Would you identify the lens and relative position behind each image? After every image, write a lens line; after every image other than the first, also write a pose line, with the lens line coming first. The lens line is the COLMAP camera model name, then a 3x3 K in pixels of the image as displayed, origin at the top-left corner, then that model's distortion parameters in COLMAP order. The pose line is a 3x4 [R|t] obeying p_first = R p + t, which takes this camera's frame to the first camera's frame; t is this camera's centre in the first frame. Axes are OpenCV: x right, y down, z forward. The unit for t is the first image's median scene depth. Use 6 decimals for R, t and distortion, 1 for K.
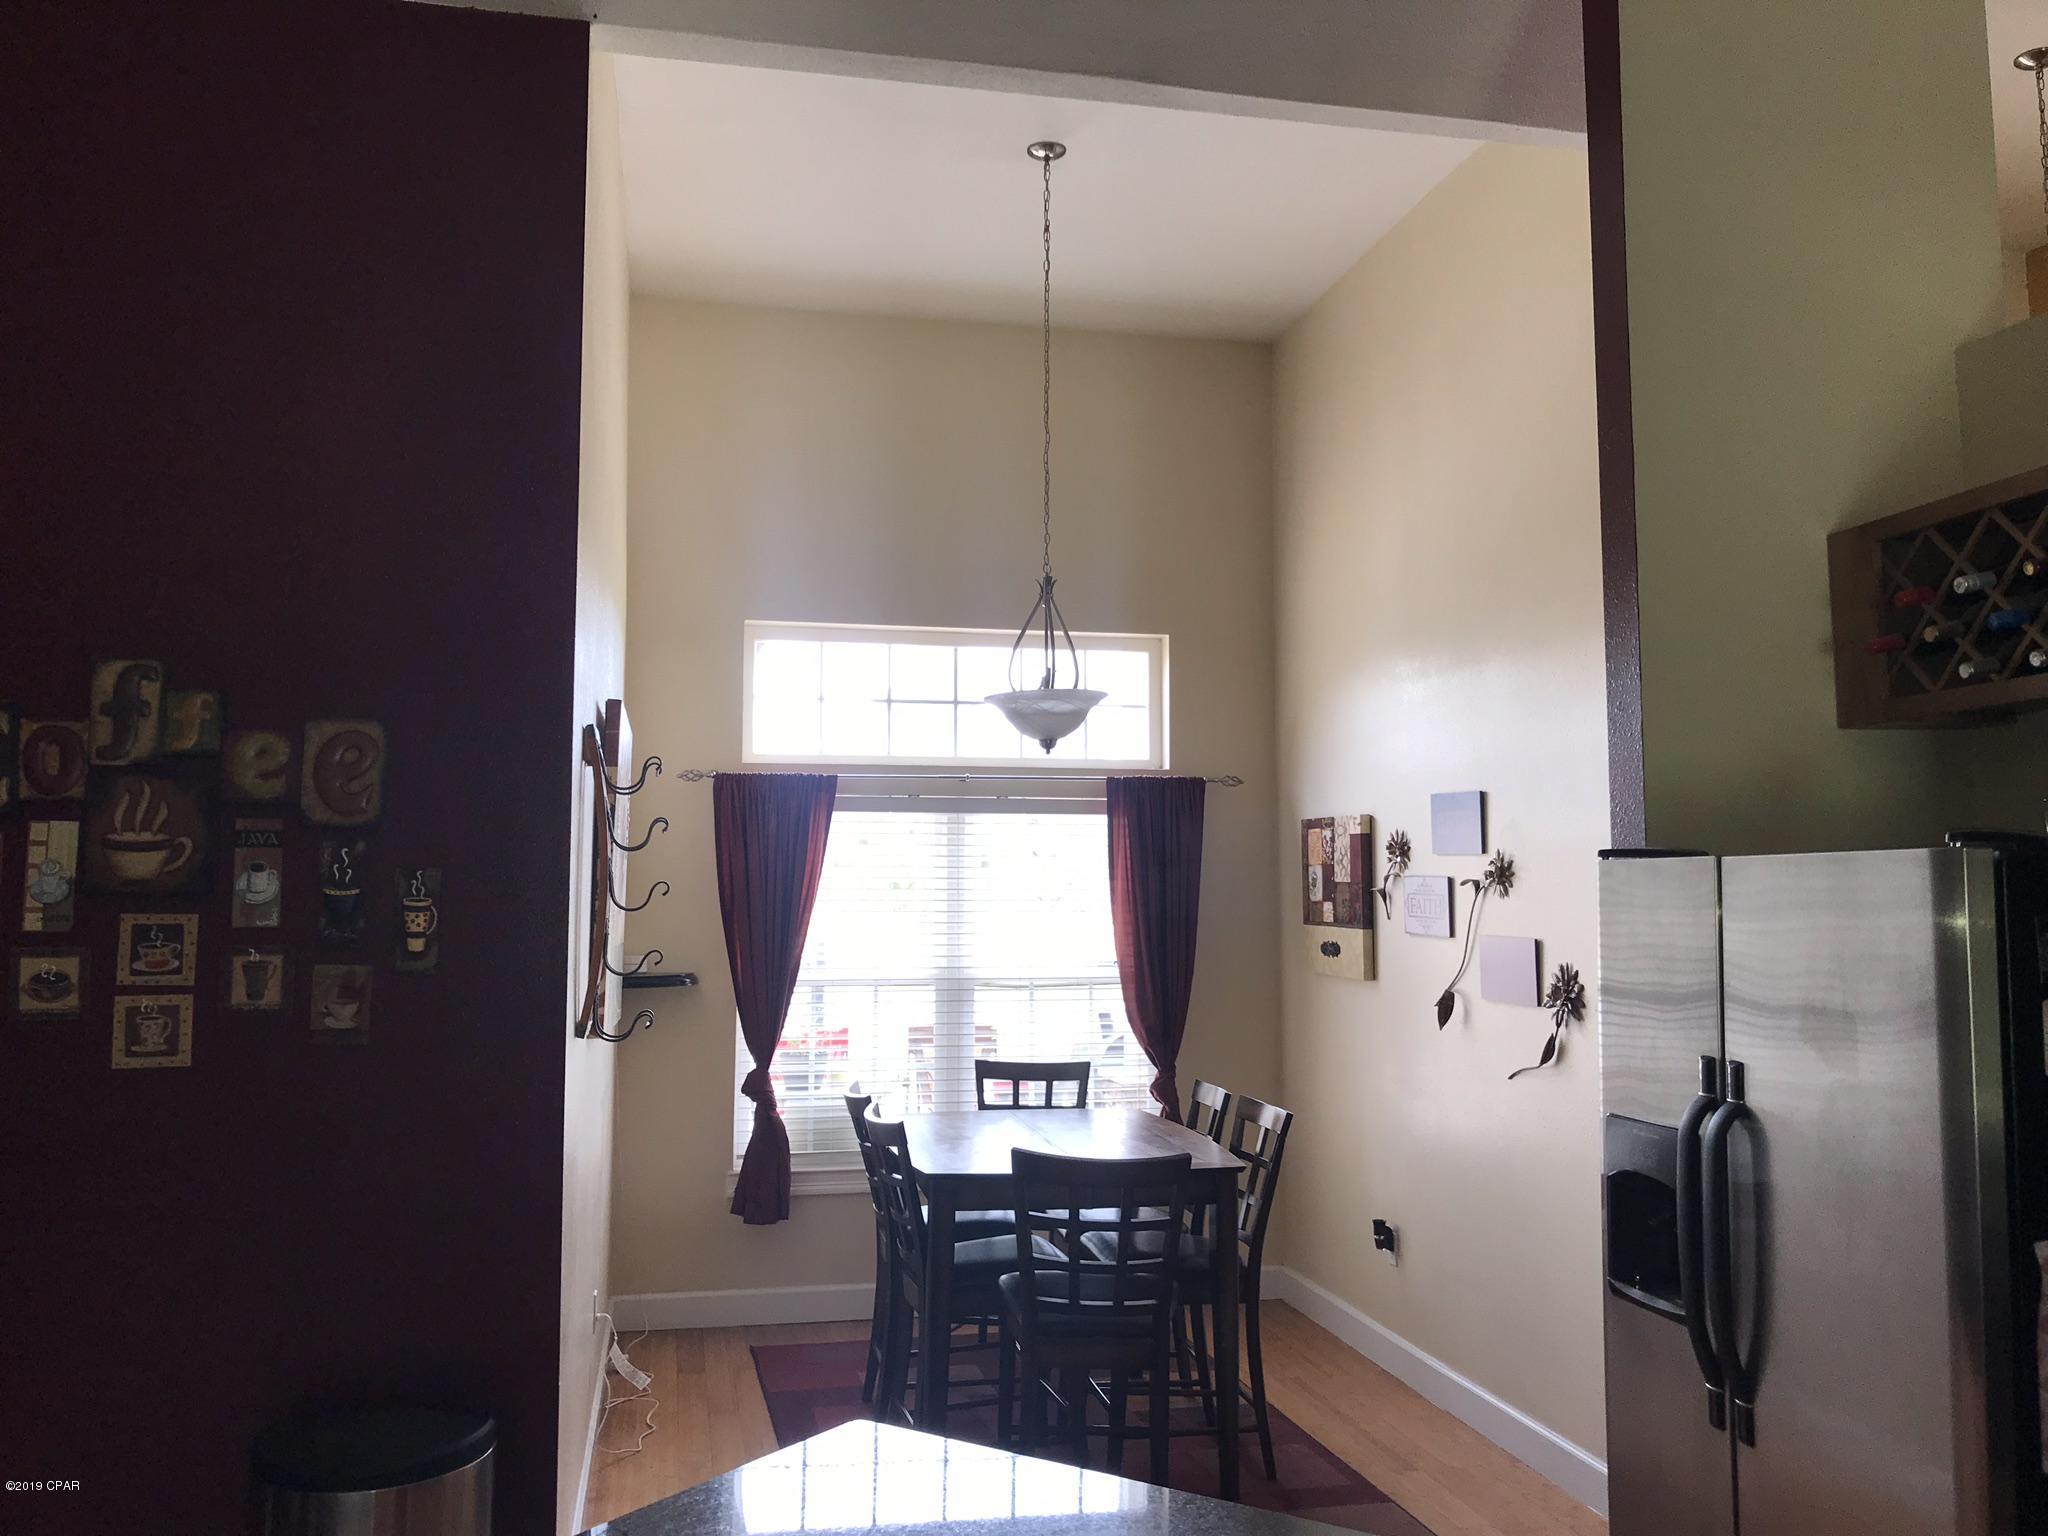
lens RADIAL K [[1677.5, 0, 1021.7], [0, 1677.5, 769.8], [0, 0, 1]] dist [-0.052125, -0.010409]
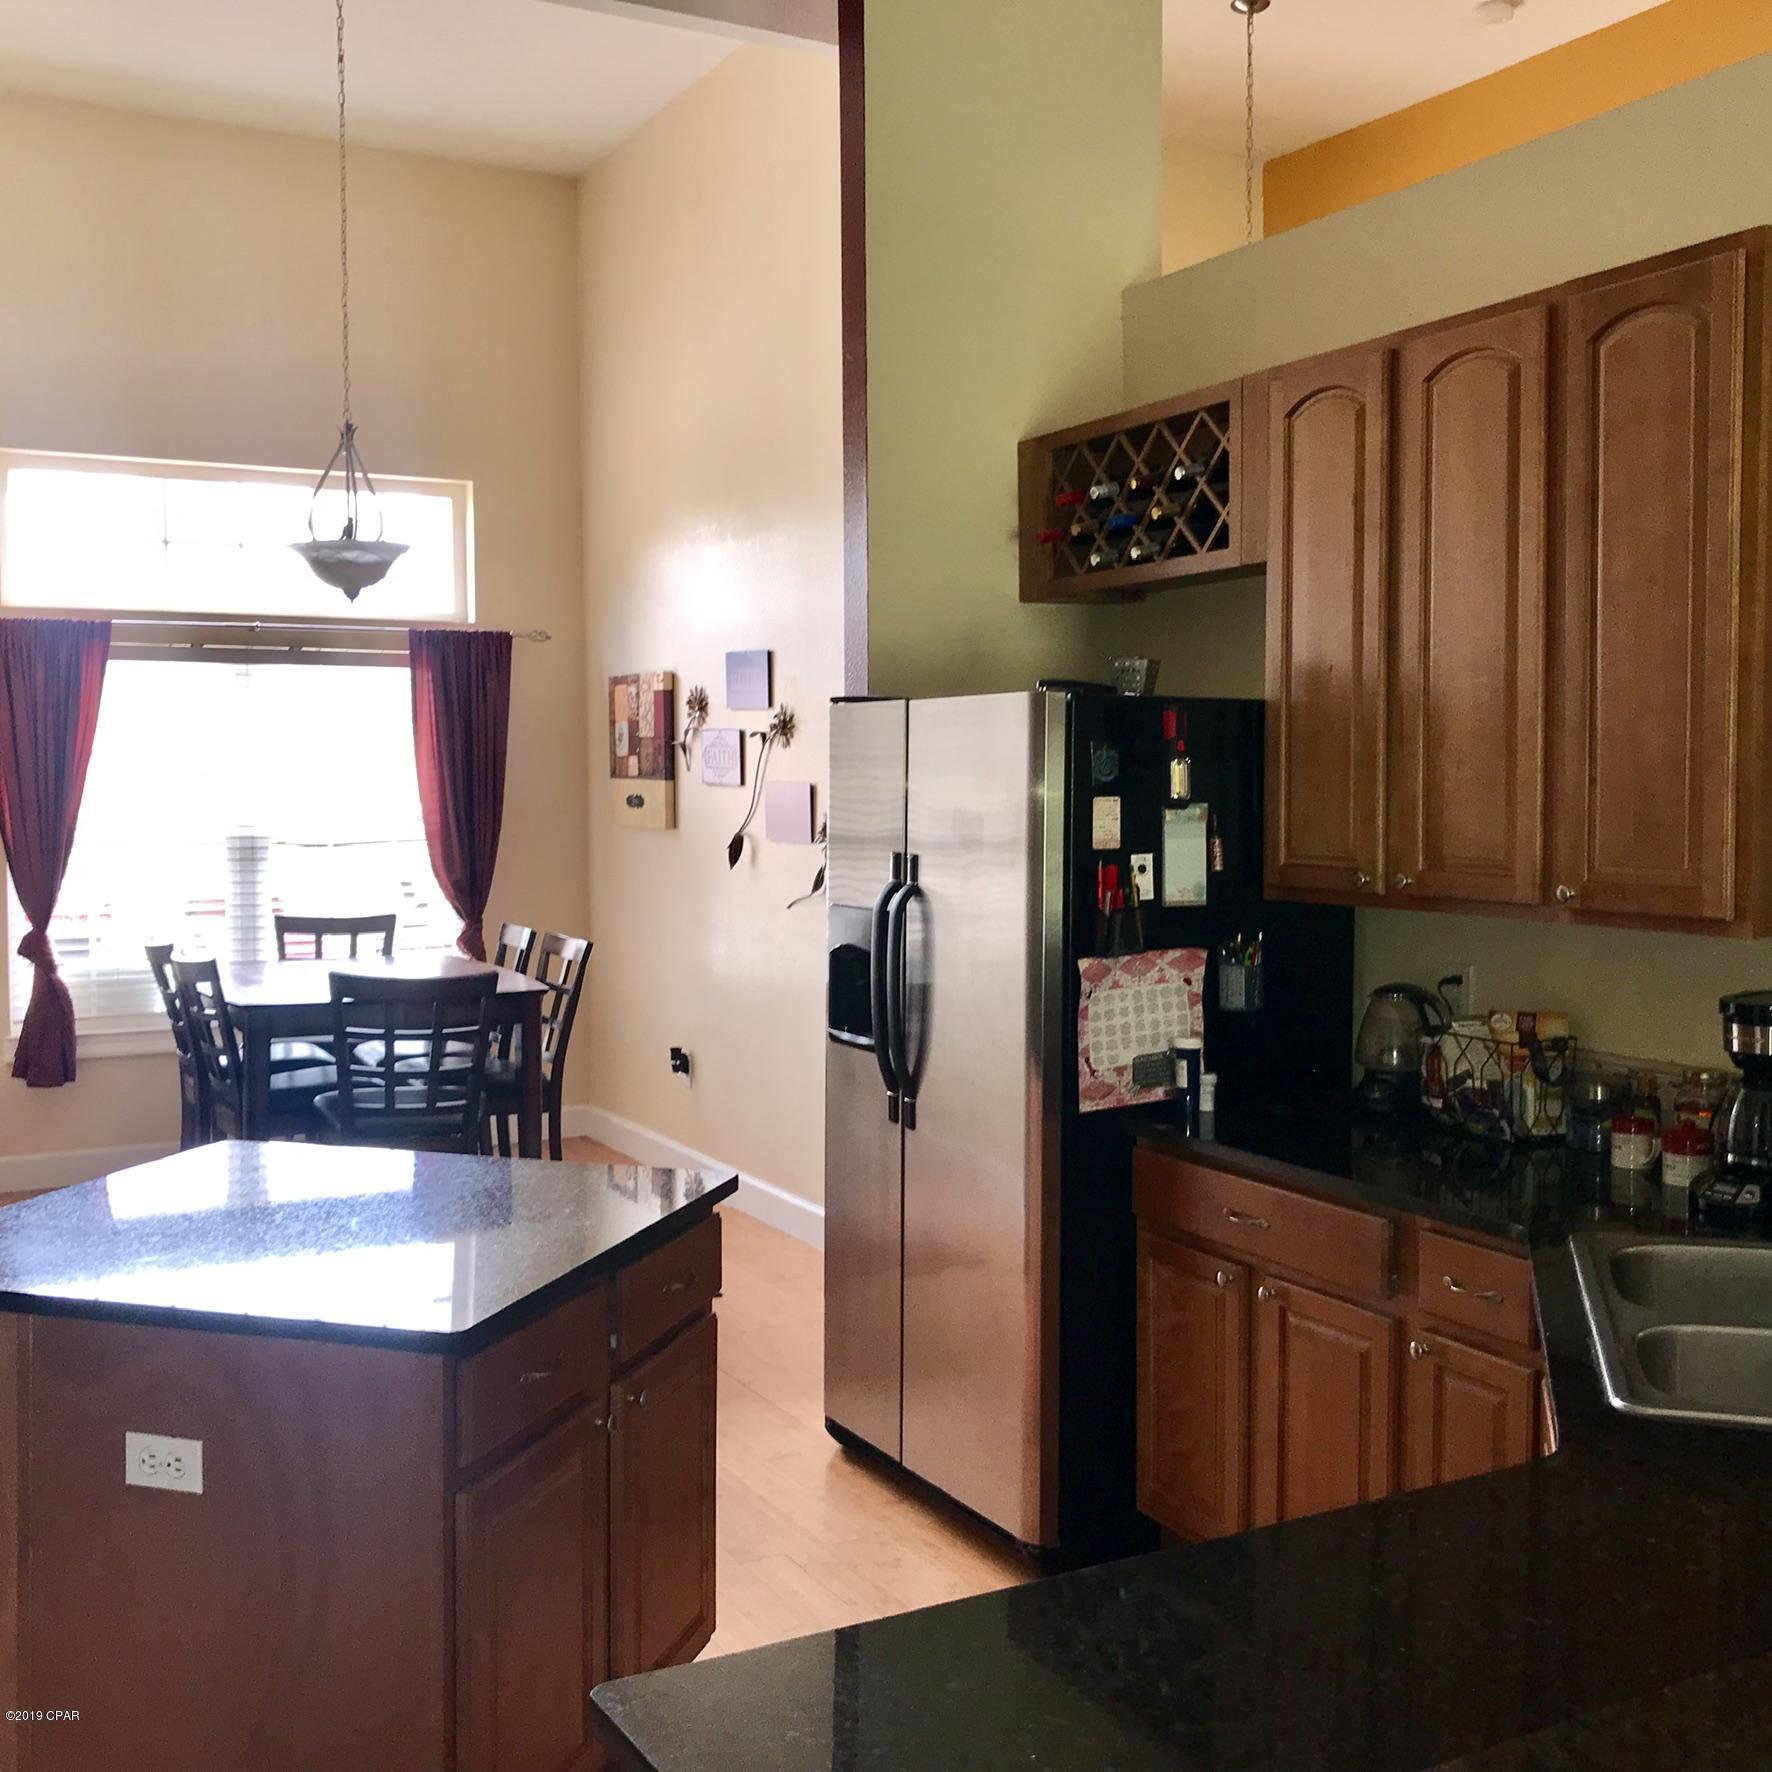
lens RADIAL K [[2030.3, 0, 879.3], [0, 2030.3, 877.9], [0, 0, 1]] dist [0.065669, 0.000000]
pose [[0.959865, -0.015390, 0.280041, -0.027679], [-0.019154, 0.992565, 0.120199, -0.000076], [-0.279808, -0.120739, 0.952433, -0.293812]]
